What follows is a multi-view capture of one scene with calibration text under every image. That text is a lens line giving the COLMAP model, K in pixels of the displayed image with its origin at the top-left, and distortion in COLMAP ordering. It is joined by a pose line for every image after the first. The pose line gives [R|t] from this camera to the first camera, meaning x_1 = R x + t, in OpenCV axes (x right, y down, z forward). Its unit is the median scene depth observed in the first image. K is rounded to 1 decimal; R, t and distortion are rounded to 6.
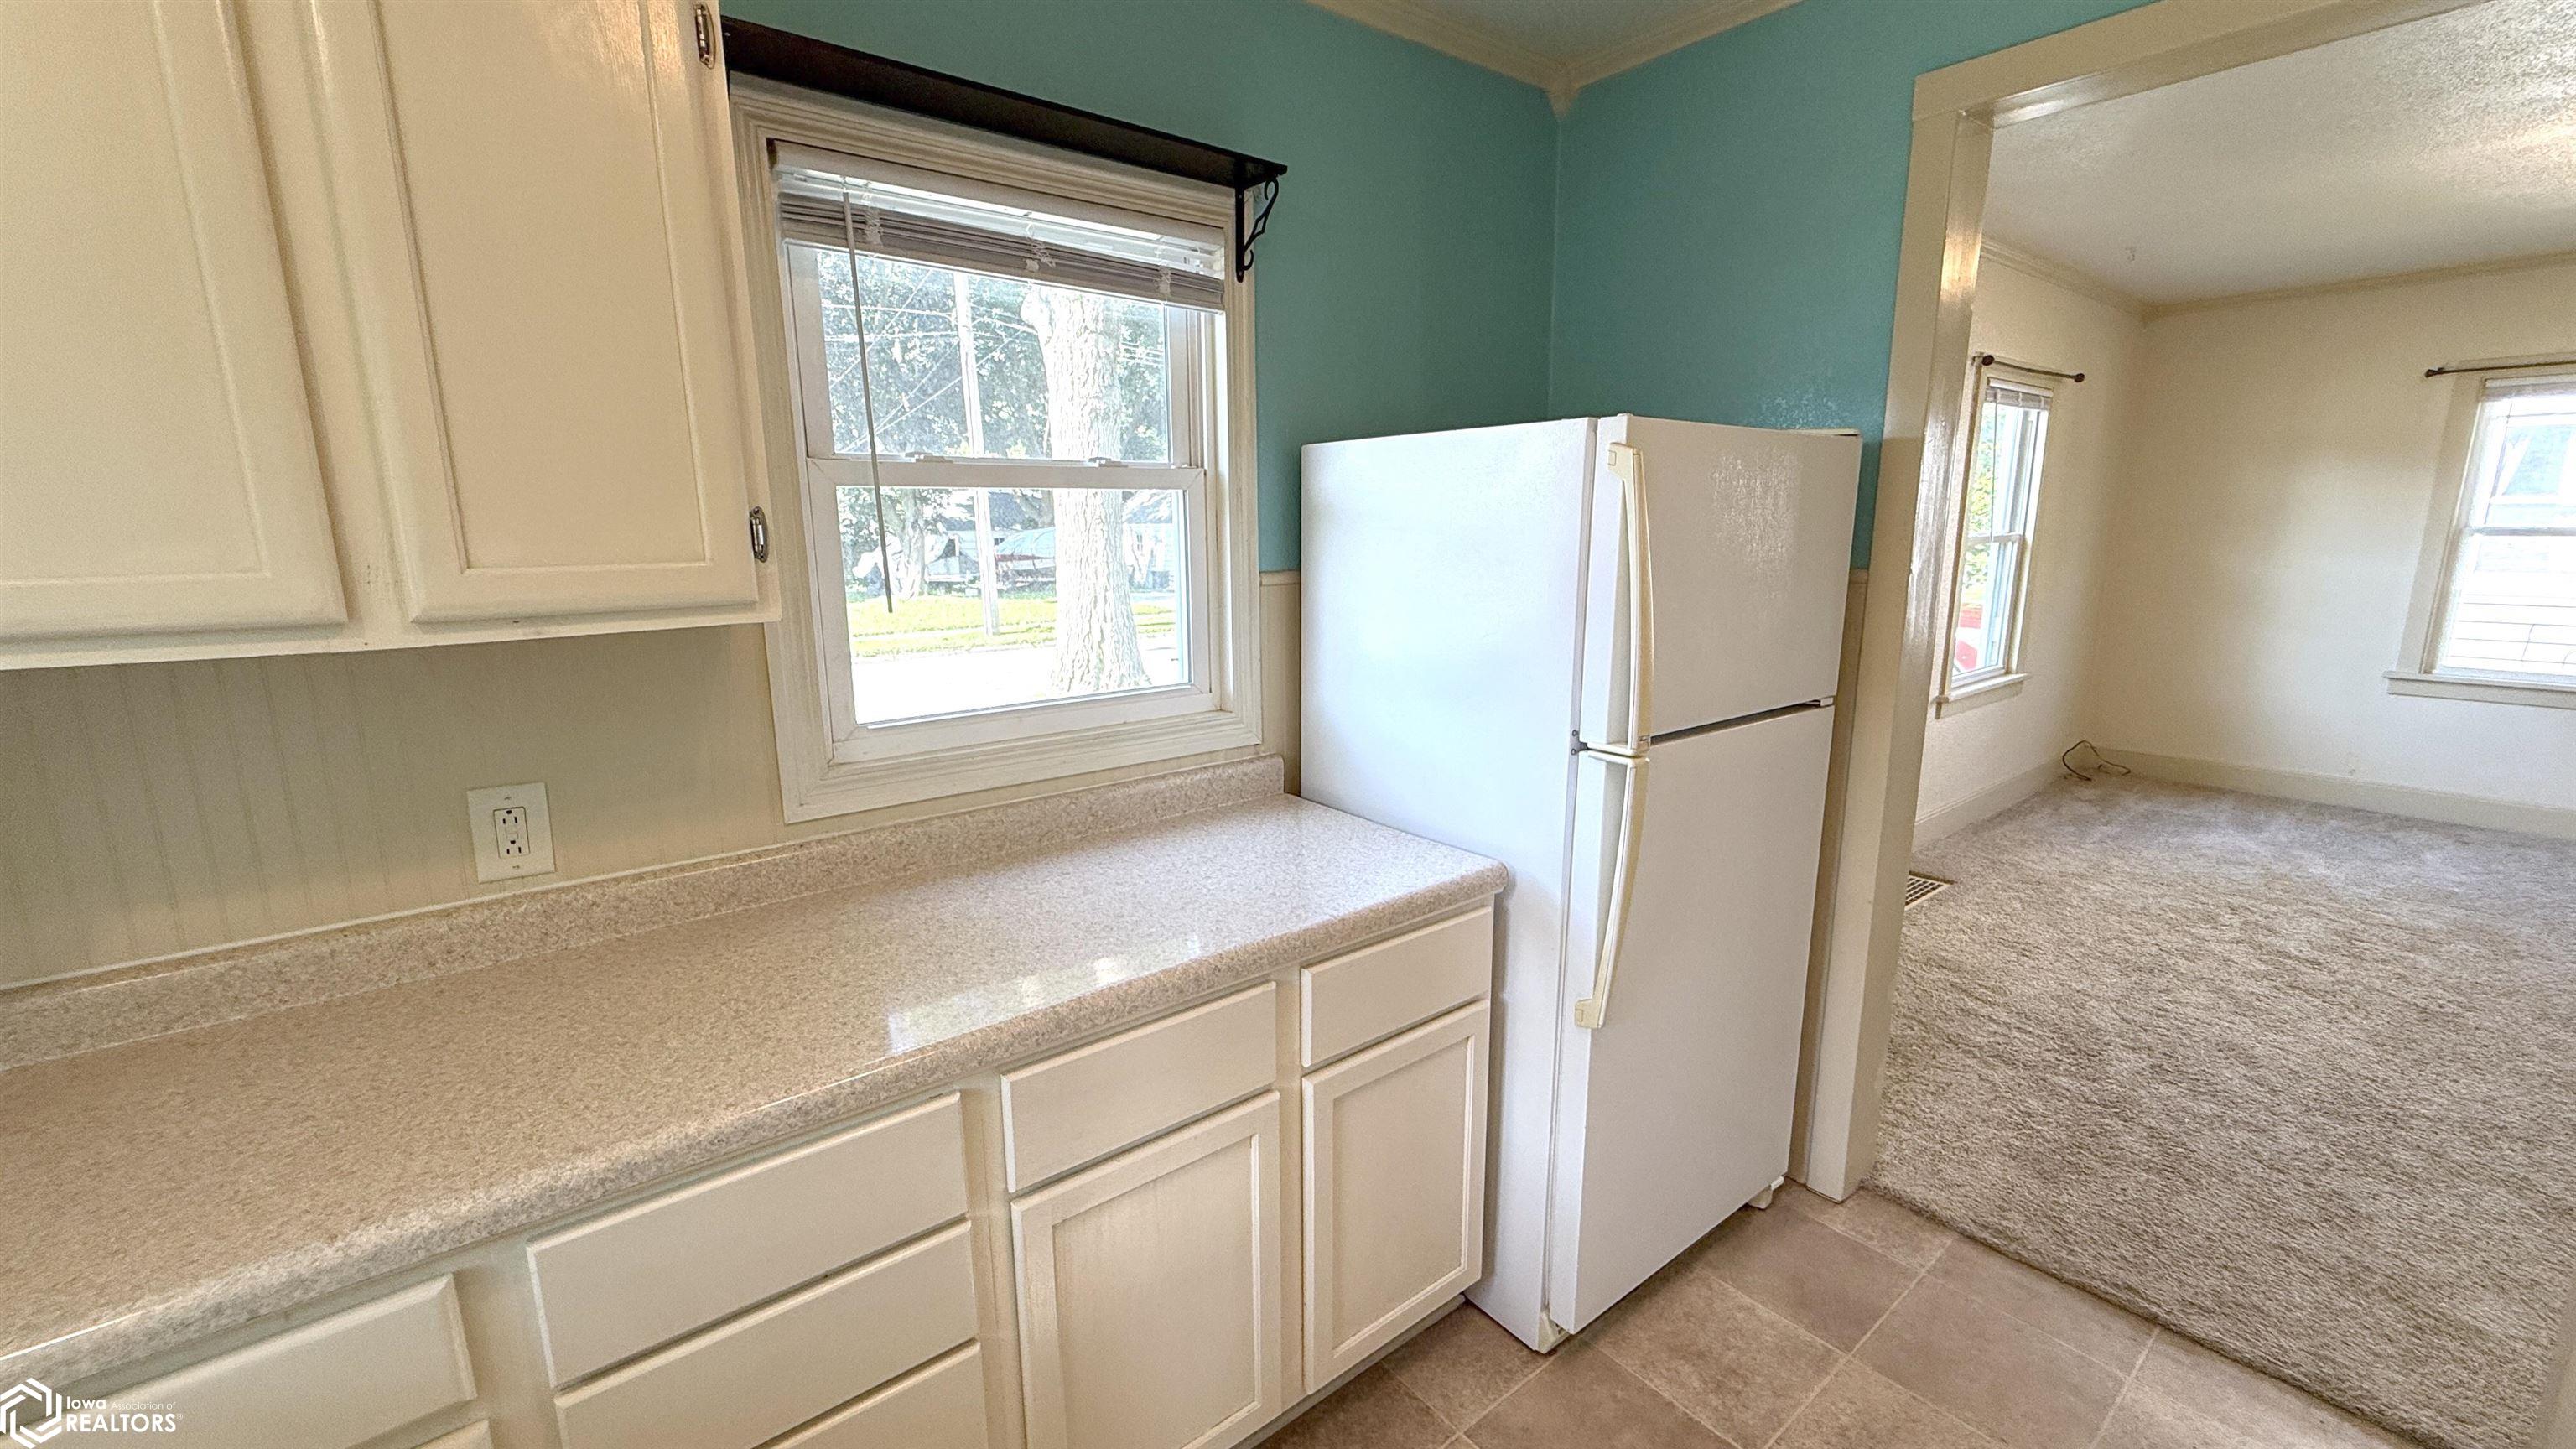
lens RADIAL K [[1031.5, 0, 1283.1], [0, 1031.5, 723.2], [0, 0, 1]] dist [0.000418, -0.000168]
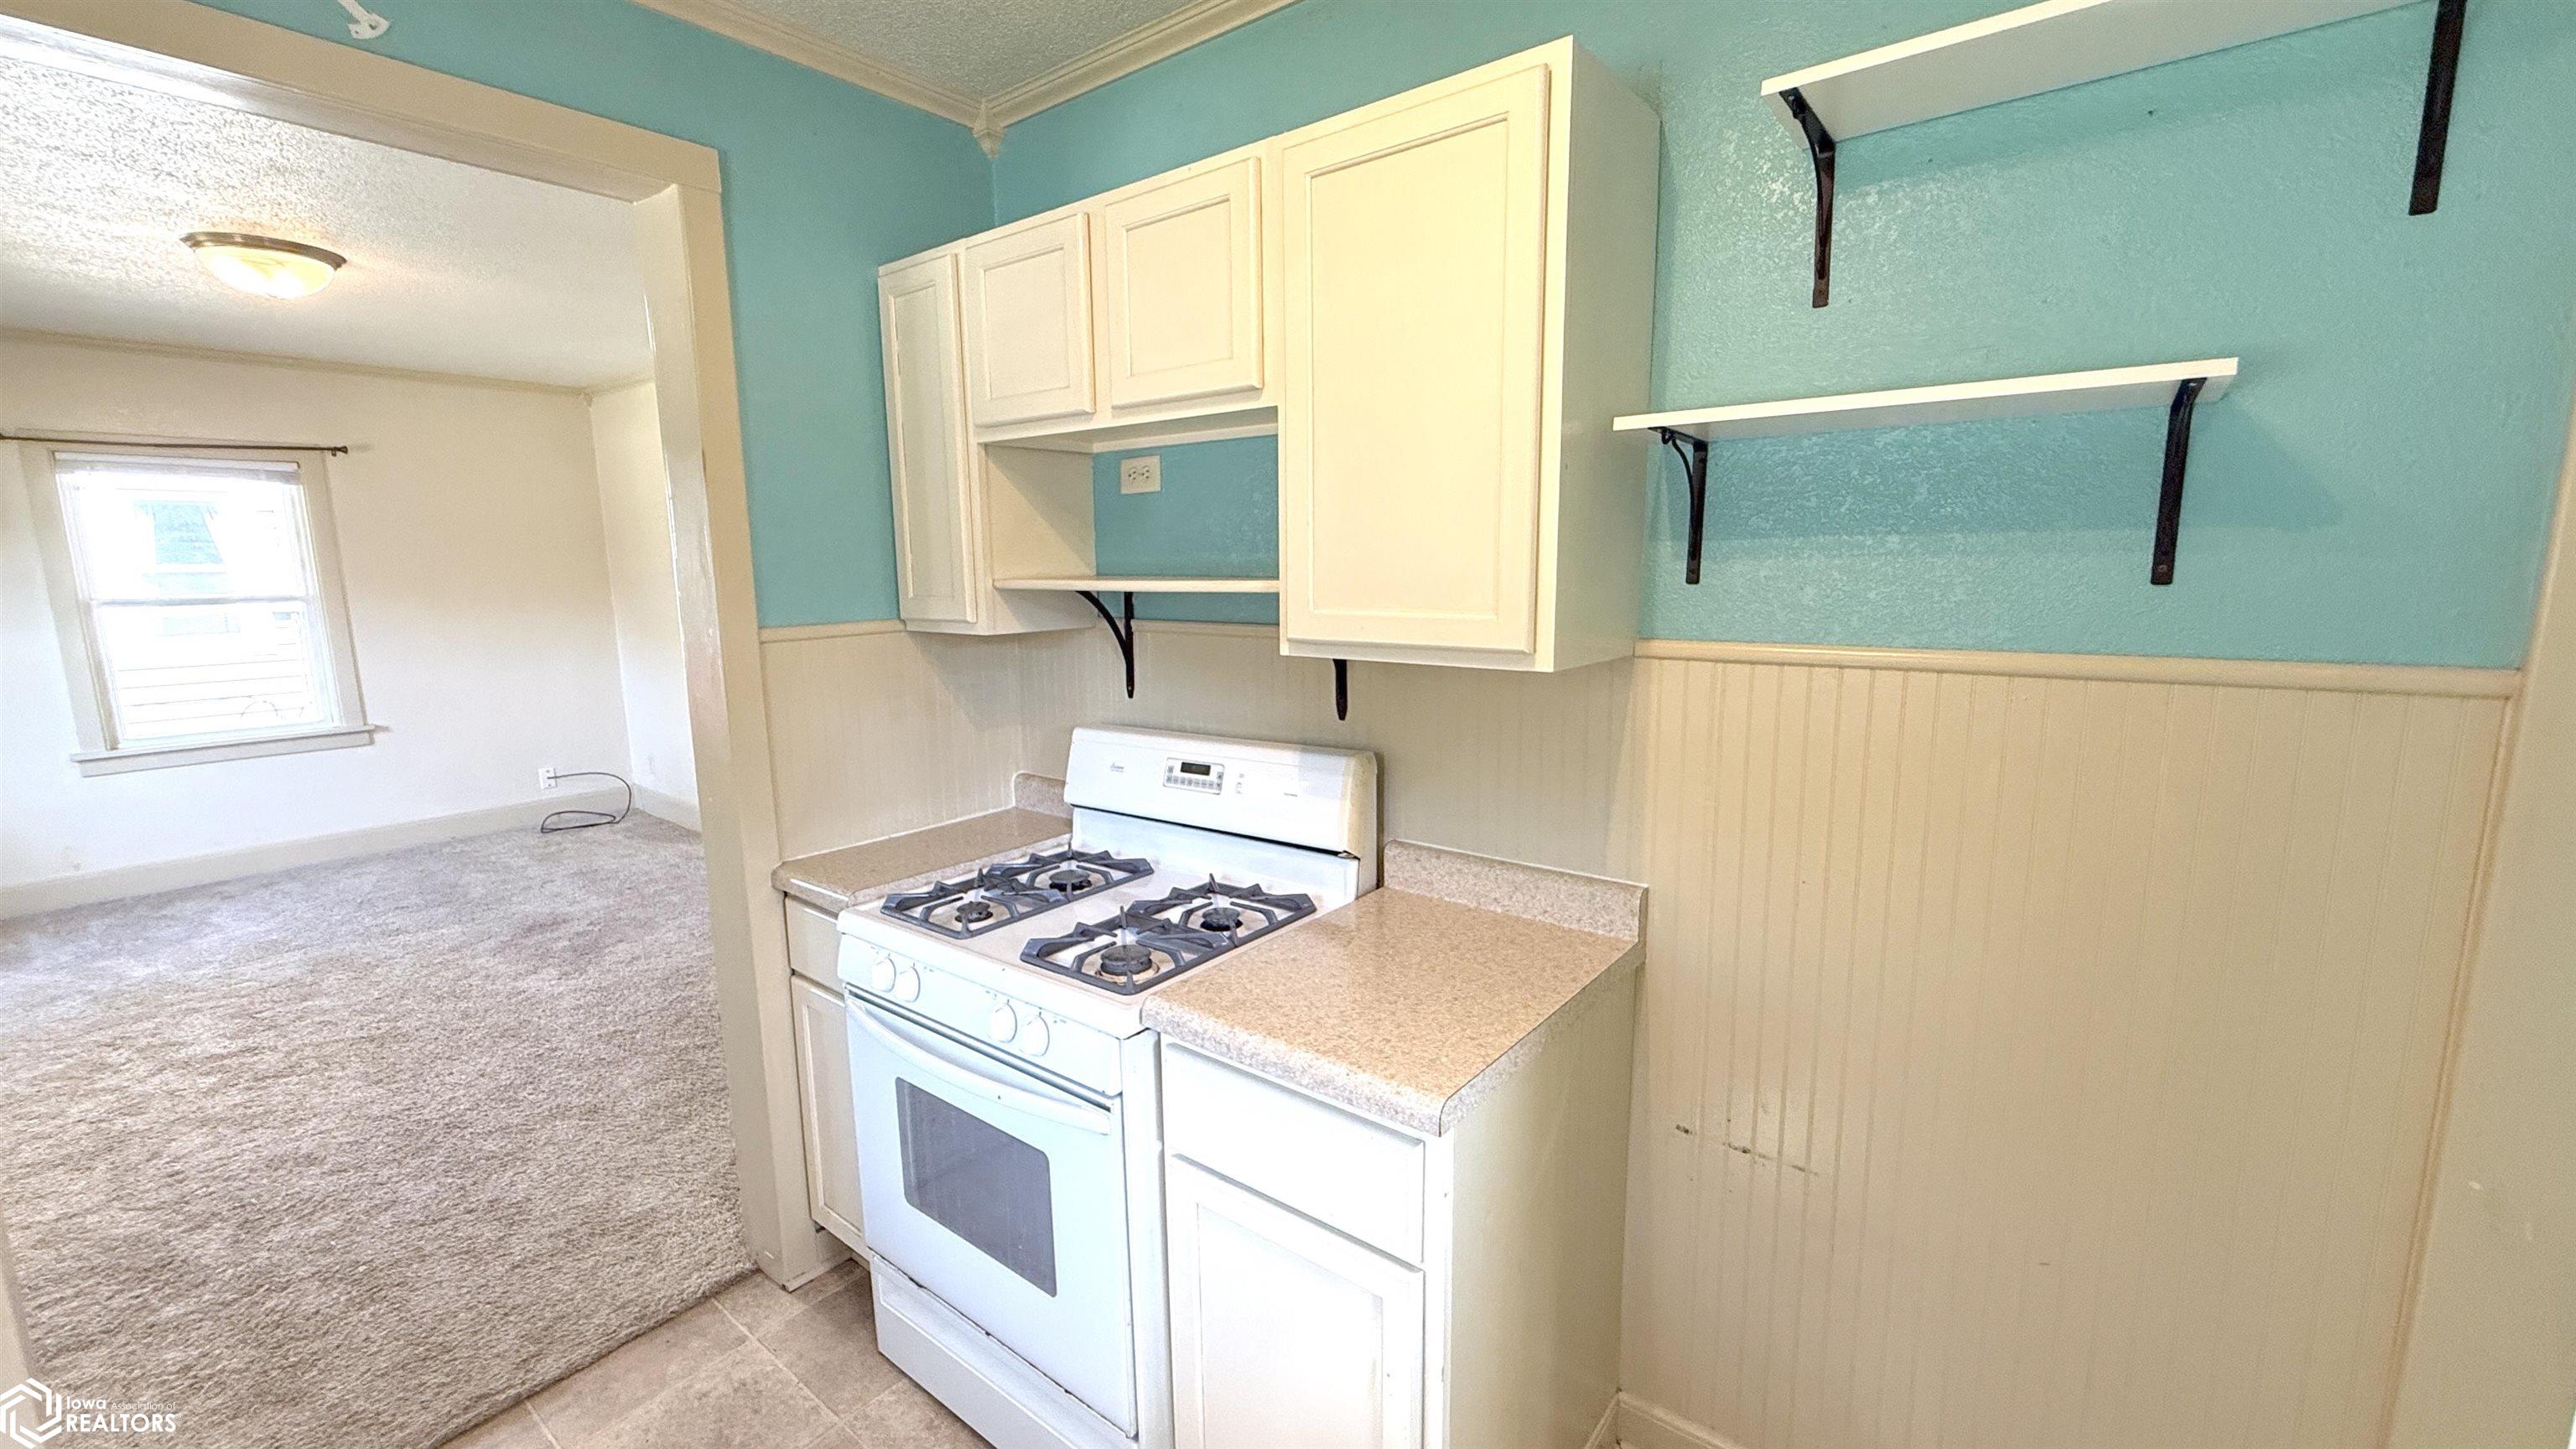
lens RADIAL K [[1031.5, 0, 1283.1], [0, 1031.5, 723.2], [0, 0, 1]] dist [0.000418, -0.000168]
pose [[-0.229113, -0.143405, 0.962778, -0.095529], [0.203768, 0.960108, 0.191498, -0.044250], [-0.951833, 0.240058, -0.190752, 0.174946]]
